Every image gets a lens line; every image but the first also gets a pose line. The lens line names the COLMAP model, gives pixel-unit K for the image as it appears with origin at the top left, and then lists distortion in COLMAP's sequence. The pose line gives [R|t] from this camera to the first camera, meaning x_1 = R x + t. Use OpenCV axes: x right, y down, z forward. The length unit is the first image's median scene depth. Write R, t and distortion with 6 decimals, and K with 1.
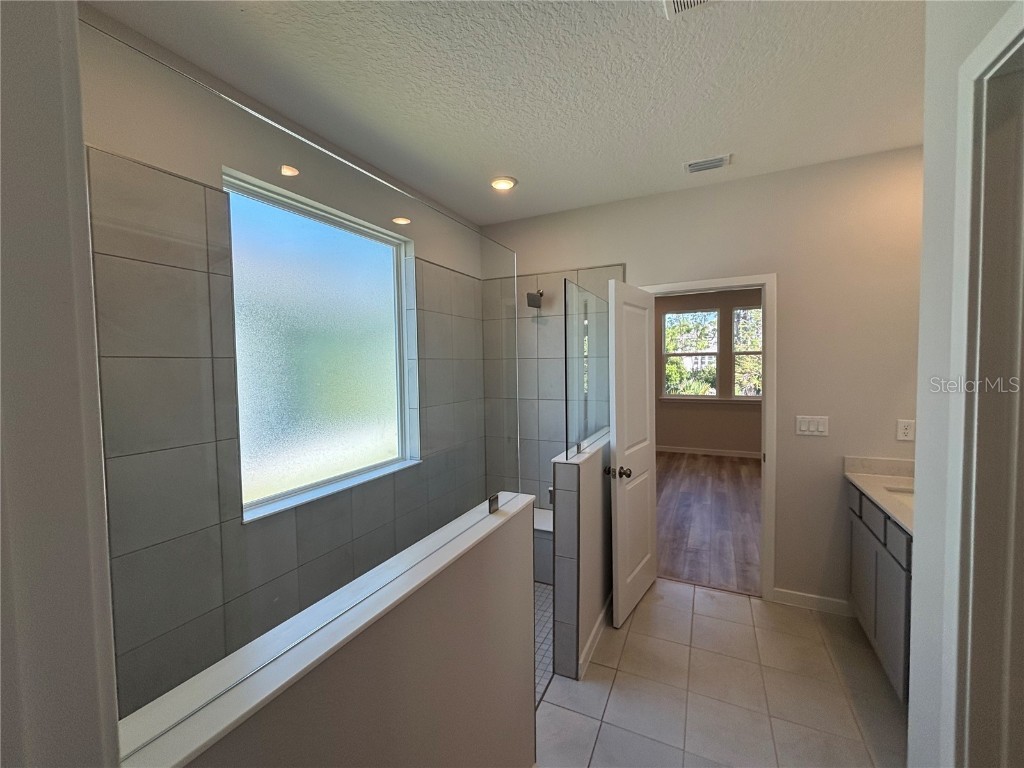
lens RADIAL K [[412.1, 0, 516.6], [0, 412.1, 378.8], [0, 0, 1]] dist [0.000683, -0.000349]
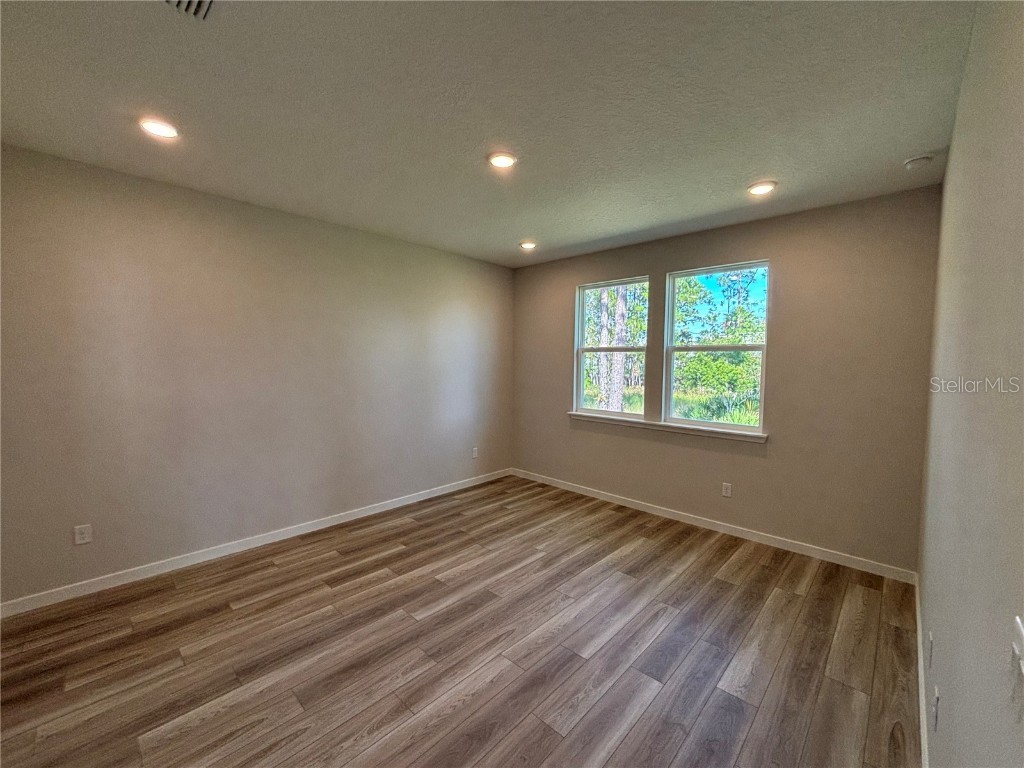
lens RADIAL K [[412.1, 0, 516.6], [0, 412.1, 378.8], [0, 0, 1]] dist [0.000683, -0.000349]
pose [[0.952285, 0.039312, -0.302666, 0.570686], [-0.034128, 0.999166, 0.022401, -0.025193], [0.303295, -0.011003, 0.952833, 0.397564]]
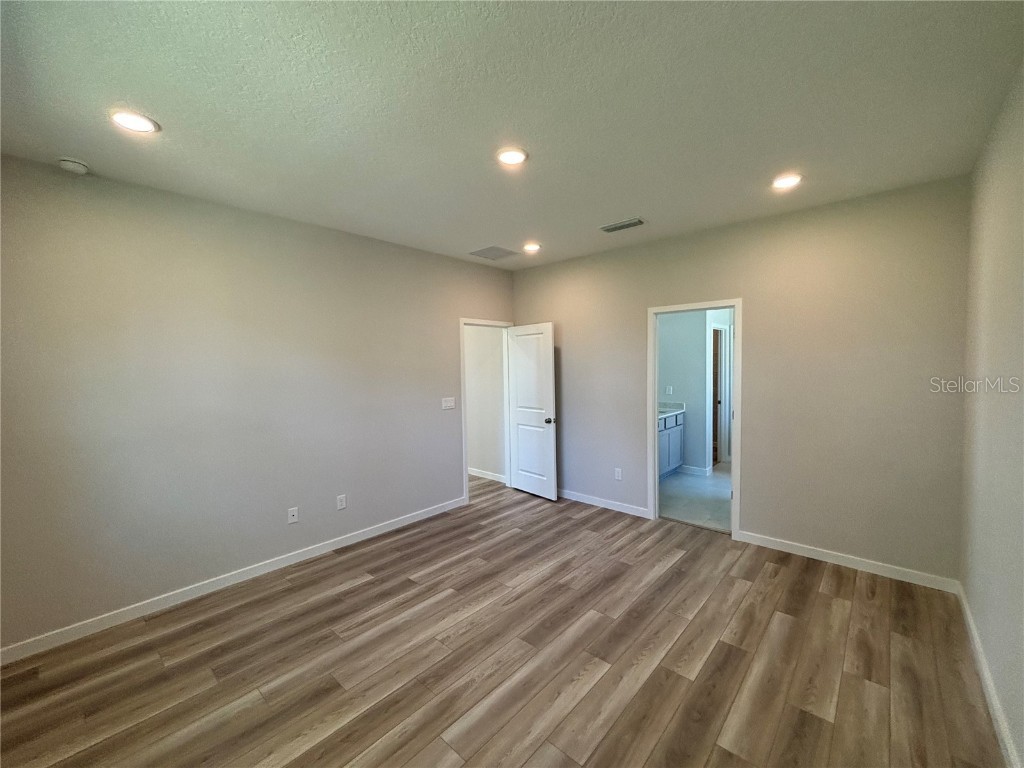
lens RADIAL K [[412.1, 0, 516.6], [0, 412.1, 378.8], [0, 0, 1]] dist [0.000683, -0.000349]
pose [[-0.959276, 0.019147, 0.281820, 0.304804], [0.038801, 0.997174, 0.064326, -0.053119], [-0.279792, 0.072641, -0.957309, 1.202713]]
